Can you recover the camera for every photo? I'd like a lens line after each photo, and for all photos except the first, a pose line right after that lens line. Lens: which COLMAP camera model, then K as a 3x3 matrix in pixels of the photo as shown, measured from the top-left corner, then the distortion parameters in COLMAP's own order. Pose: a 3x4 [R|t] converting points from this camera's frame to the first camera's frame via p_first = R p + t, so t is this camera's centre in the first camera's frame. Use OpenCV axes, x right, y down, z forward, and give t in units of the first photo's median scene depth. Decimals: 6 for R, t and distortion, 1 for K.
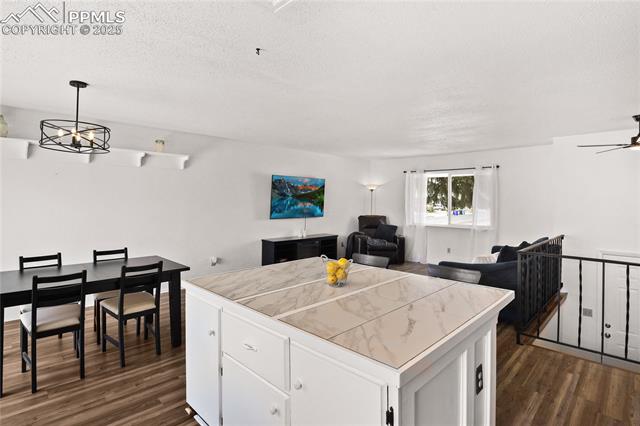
lens RADIAL K [[317.2, 0, 321.2], [0, 317.2, 208.2], [0, 0, 1]] dist [-0.025087, -0.003466]
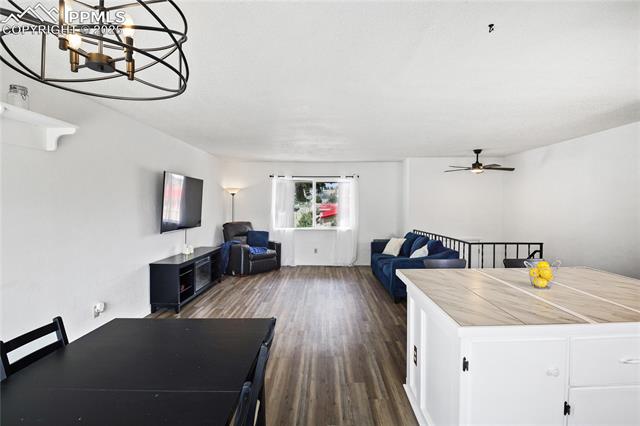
lens RADIAL K [[317.2, 0, 319.1], [0, 317.2, 209.1], [0, 0, 1]] dist [-0.025087, -0.003466]
pose [[0.738142, -0.016731, 0.674438, -0.345201], [0.022233, 0.999753, 0.000469, -0.011099], [-0.674279, 0.014648, 0.738331, 0.200293]]
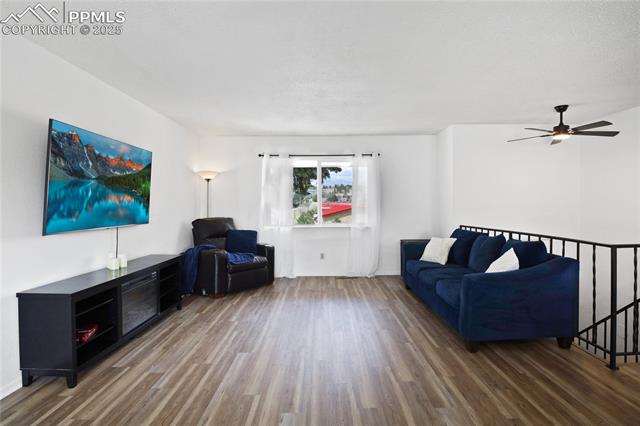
lens RADIAL K [[317.2, 0, 327.8], [0, 317.2, 203.6], [0, 0, 1]] dist [-0.025087, -0.003466]
pose [[0.716691, -0.015166, 0.697226, -0.156156], [0.033605, 0.999353, -0.012806, 0.012227], [-0.696581, 0.032608, 0.716737, 0.441669]]
